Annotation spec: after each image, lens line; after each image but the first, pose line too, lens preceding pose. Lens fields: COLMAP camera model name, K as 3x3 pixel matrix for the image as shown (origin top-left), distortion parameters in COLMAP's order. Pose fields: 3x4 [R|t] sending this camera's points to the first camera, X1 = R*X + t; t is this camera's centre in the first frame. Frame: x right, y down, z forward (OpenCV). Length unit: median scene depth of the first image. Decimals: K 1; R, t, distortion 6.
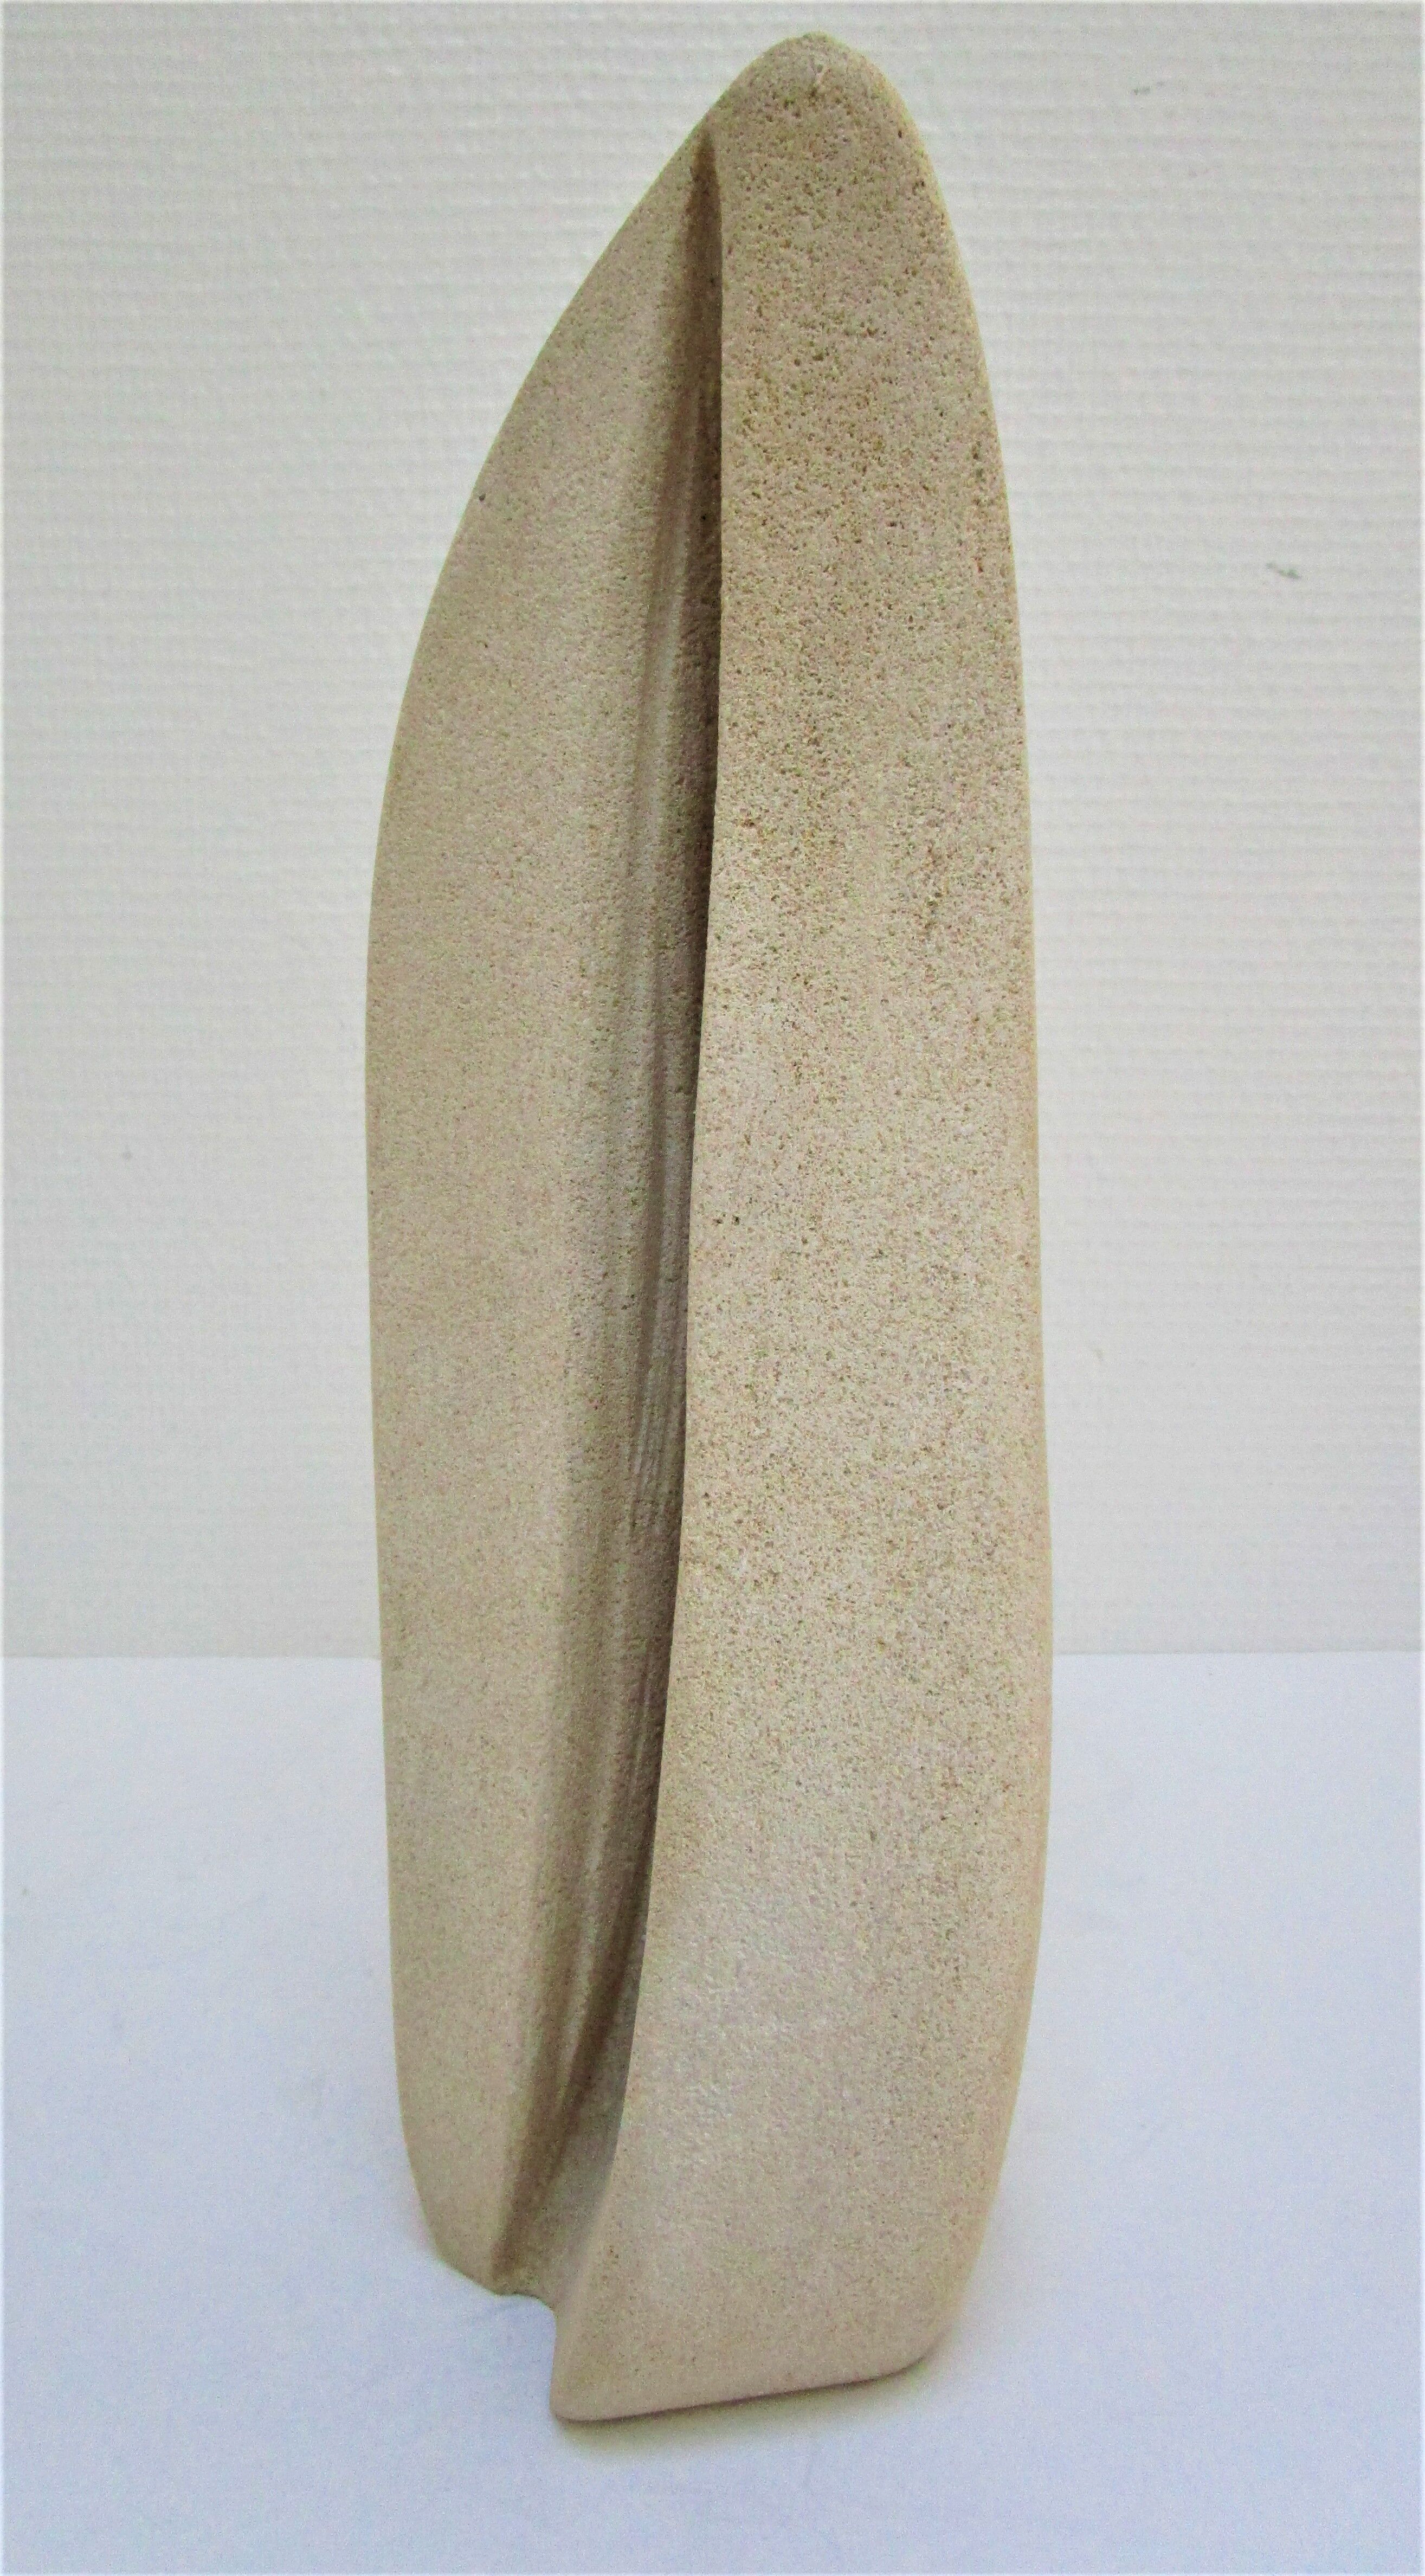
lens RADIAL K [[2000.3, 0, 644.7], [0, 2000.3, 1181.8], [0, 0, 1]] dist [0.000374, -0.002976]
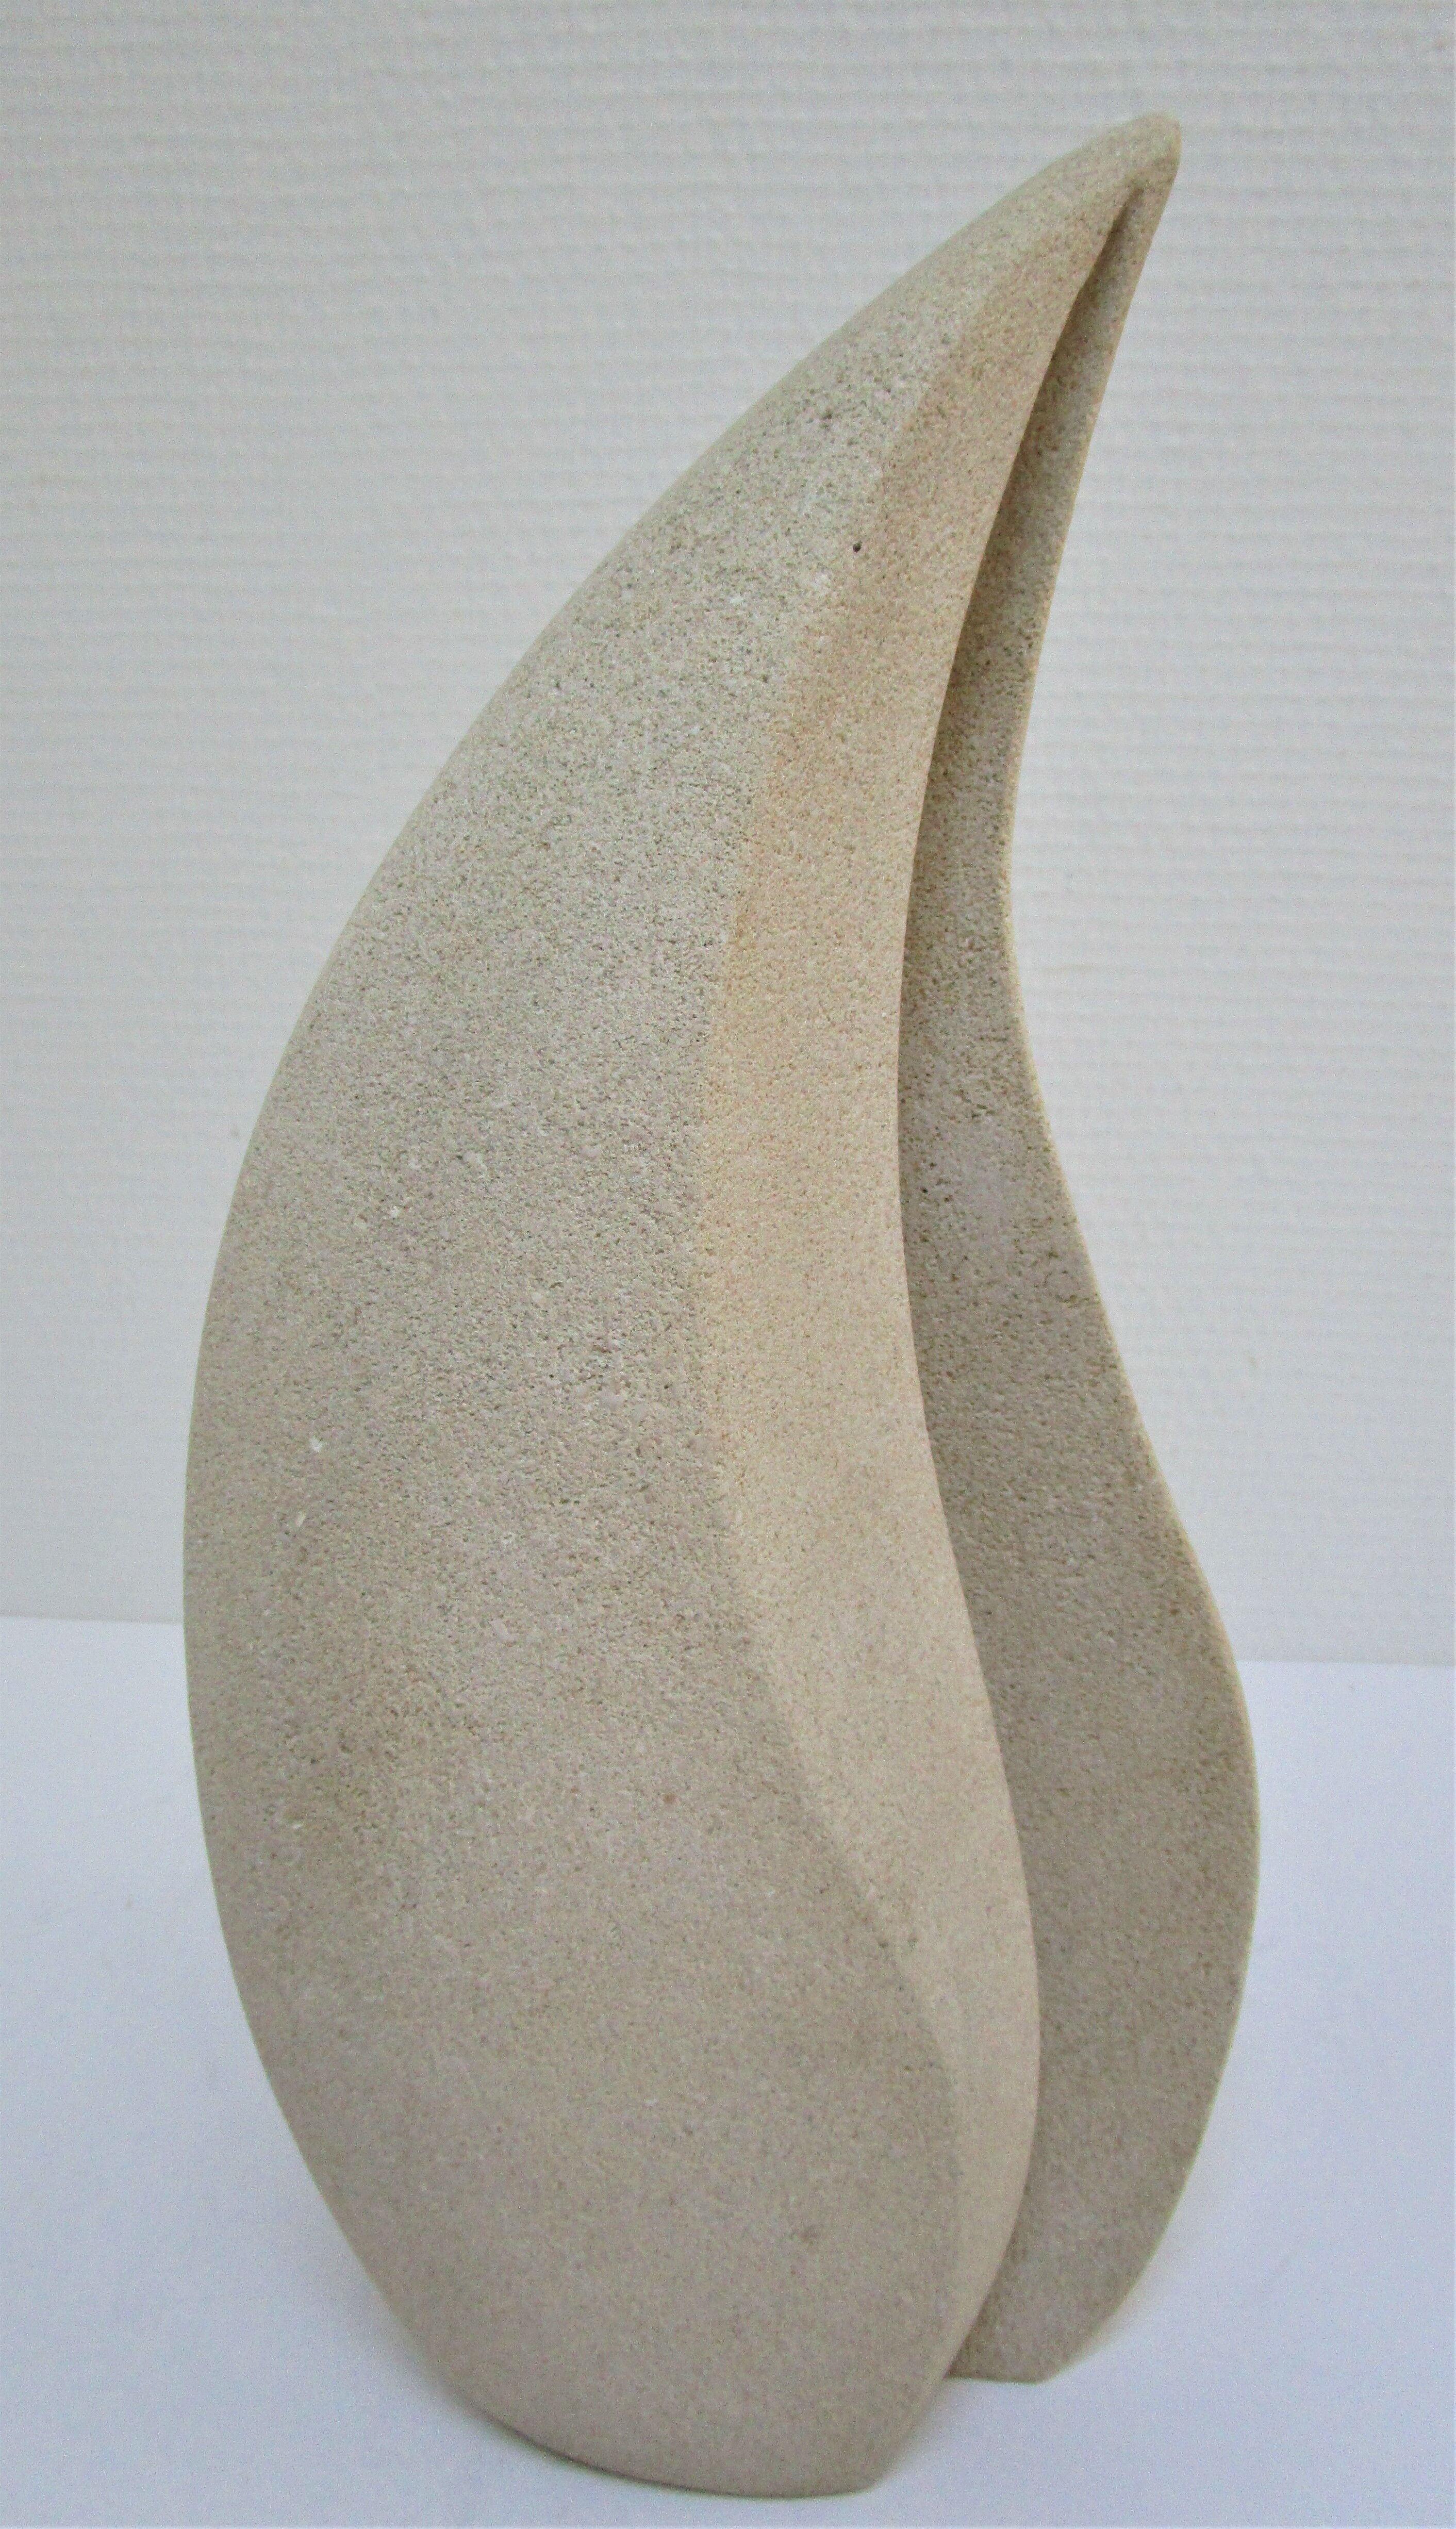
lens RADIAL K [[1872.4, 0, 676.0], [0, 1872.4, 1200.8], [0, 0, 1]] dist [-0.010198, 0.001096]
pose [[0.034125, -0.347576, 0.937031, -0.839873], [0.226857, 0.915797, 0.331438, -0.367728], [-0.973330, 0.201261, 0.110102, 1.044678]]
